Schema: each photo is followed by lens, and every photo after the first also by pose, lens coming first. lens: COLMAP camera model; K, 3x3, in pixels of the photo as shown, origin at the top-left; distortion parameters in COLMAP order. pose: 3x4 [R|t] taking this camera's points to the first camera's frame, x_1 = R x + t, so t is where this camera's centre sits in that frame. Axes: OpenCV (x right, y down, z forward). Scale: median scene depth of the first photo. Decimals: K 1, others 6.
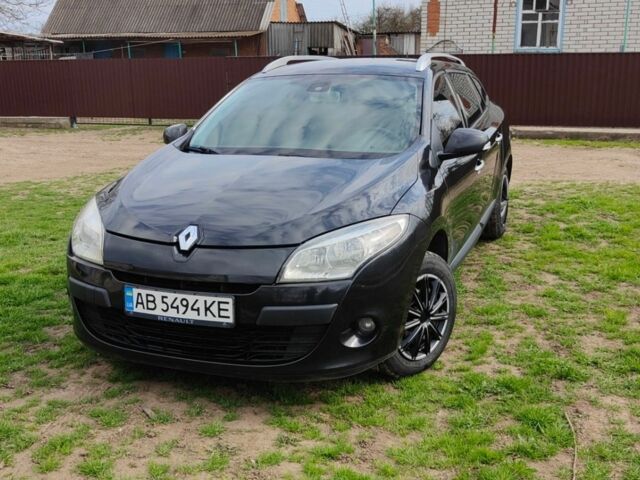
lens RADIAL K [[737.3, 0, 320.6], [0, 737.3, 242.0], [0, 0, 1]] dist [0.027933, 0.000000]
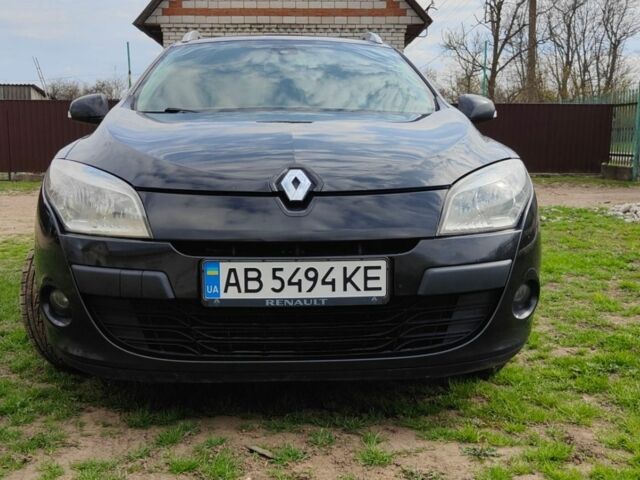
lens RADIAL K [[737.3, 0, 319.1], [0, 737.3, 237.4], [0, 0, 1]] dist [0.027933, 0.000000]
pose [[0.910732, -0.039331, 0.411121, -0.454149], [0.085891, 0.991727, -0.095393, 0.113387], [-0.403968, 0.122189, 0.906576, 0.376120]]
